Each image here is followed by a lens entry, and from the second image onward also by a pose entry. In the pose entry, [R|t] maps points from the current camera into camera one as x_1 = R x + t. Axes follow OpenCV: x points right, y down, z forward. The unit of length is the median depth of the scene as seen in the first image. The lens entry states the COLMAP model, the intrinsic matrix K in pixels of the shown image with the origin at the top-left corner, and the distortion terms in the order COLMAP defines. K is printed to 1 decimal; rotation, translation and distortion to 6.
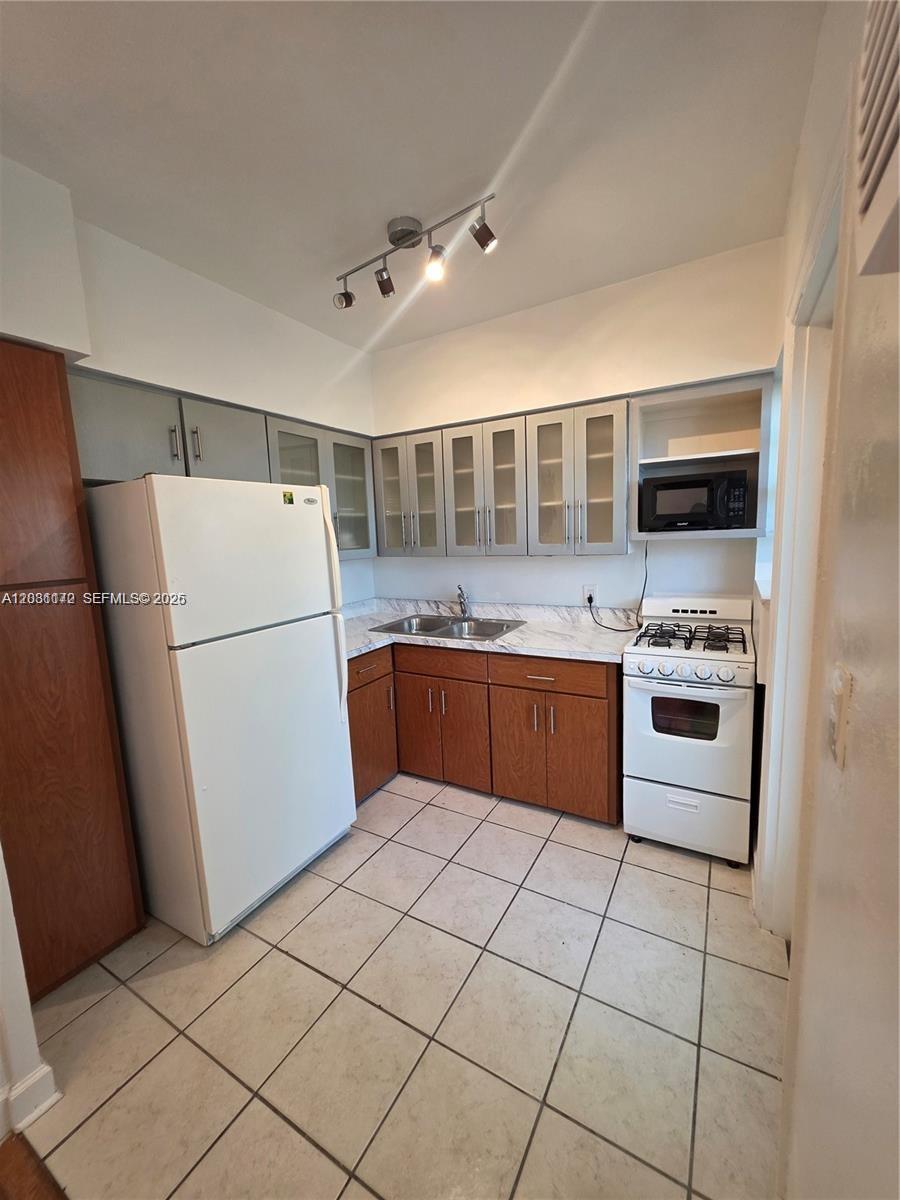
lens RADIAL K [[478.8, 0, 454.1], [0, 478.8, 597.7], [0, 0, 1]] dist [0.002610, 0.000616]
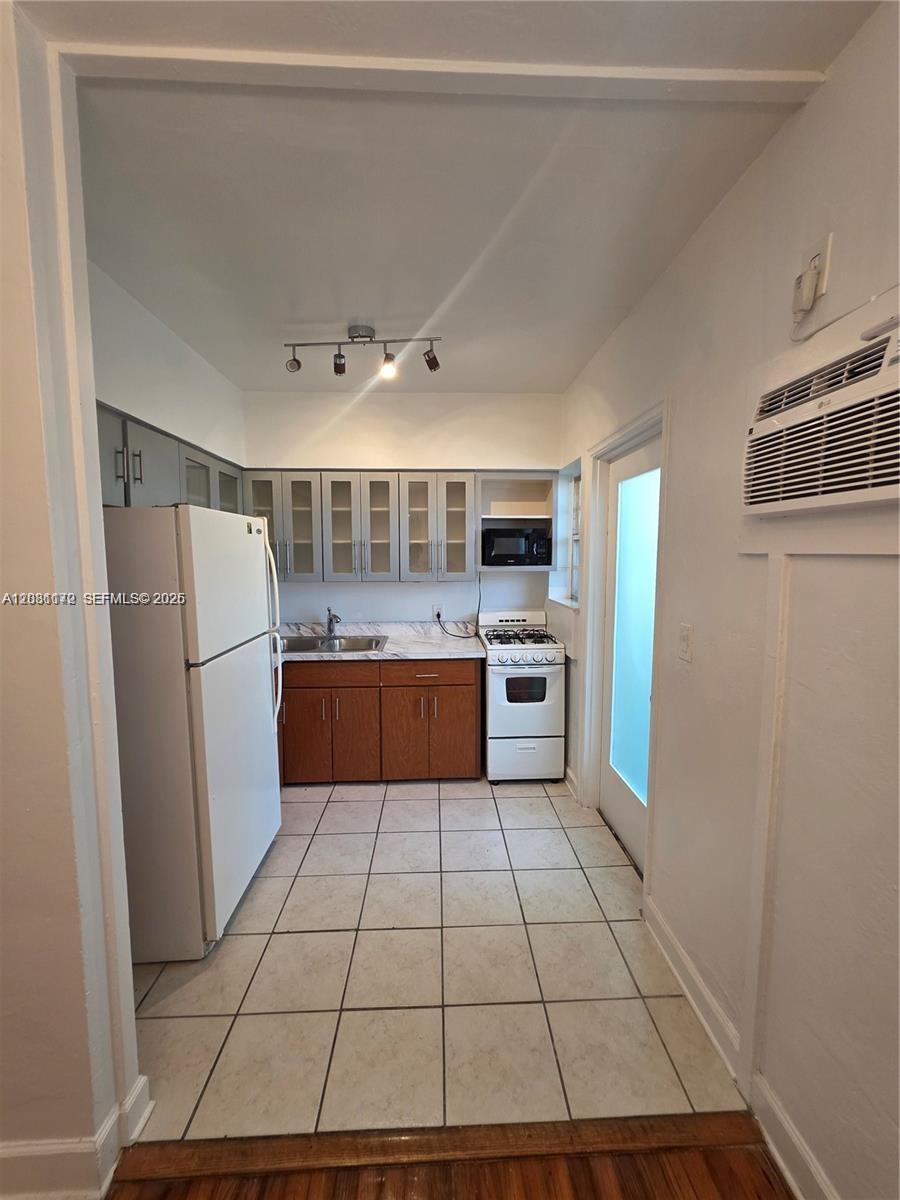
lens RADIAL K [[478.8, 0, 454.1], [0, 478.8, 597.7], [0, 0, 1]] dist [0.002610, 0.000616]
pose [[0.846654, -0.010778, 0.532035, -0.447538], [0.040656, 0.998183, -0.044477, 0.017511], [-0.530588, 0.059287, 0.845554, -0.149008]]
